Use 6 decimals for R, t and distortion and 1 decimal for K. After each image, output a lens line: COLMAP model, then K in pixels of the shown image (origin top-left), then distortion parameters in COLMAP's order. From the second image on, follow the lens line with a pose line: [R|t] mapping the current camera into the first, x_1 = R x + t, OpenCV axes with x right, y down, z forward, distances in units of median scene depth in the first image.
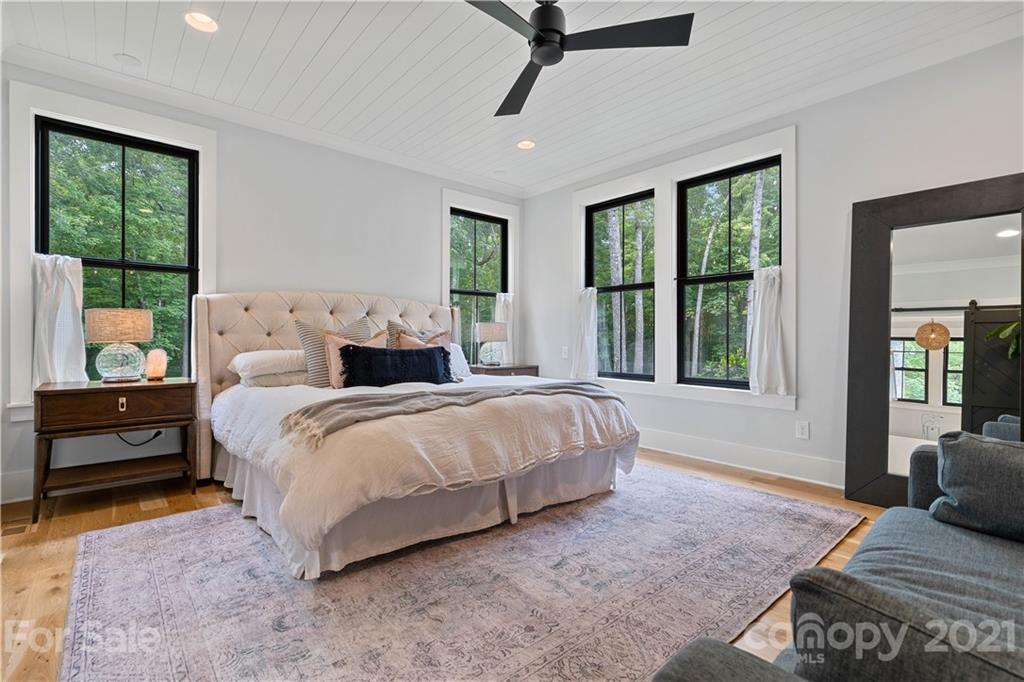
lens RADIAL K [[464.7, 0, 511.1], [0, 464.7, 344.2], [0, 0, 1]] dist [0.000125, -0.000055]
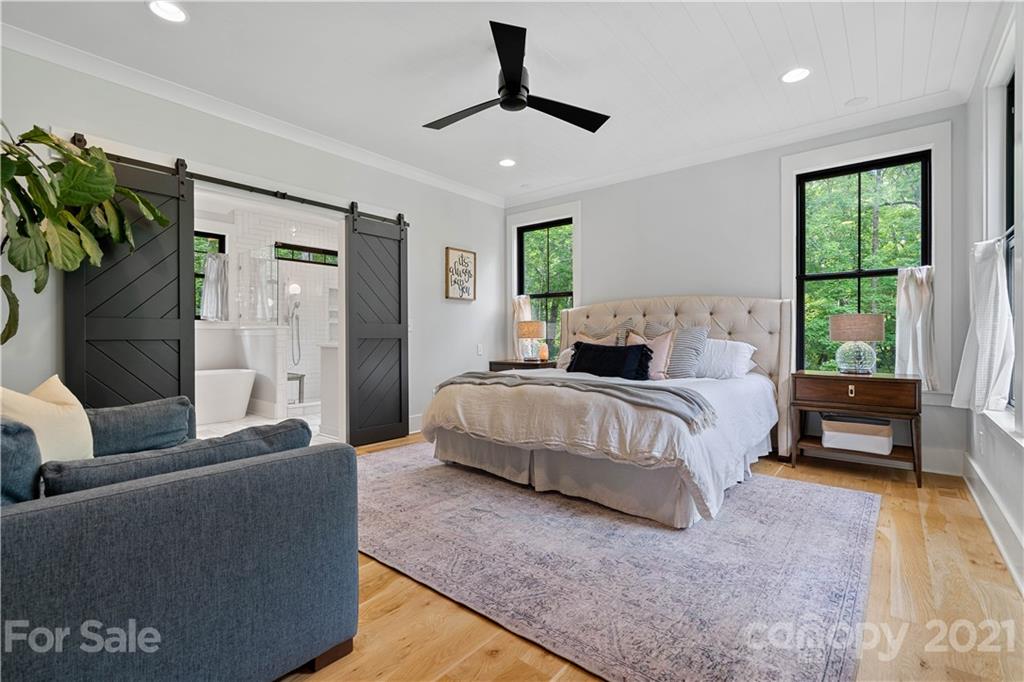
lens RADIAL K [[464.7, 0, 512.2], [0, 464.7, 337.6], [0, 0, 1]] dist [0.000125, -0.000055]
pose [[0.175477, 0.006493, -0.984462, 1.219035], [0.001526, 0.999975, 0.006867, -0.030151], [0.984482, -0.002708, 0.175463, 0.728010]]
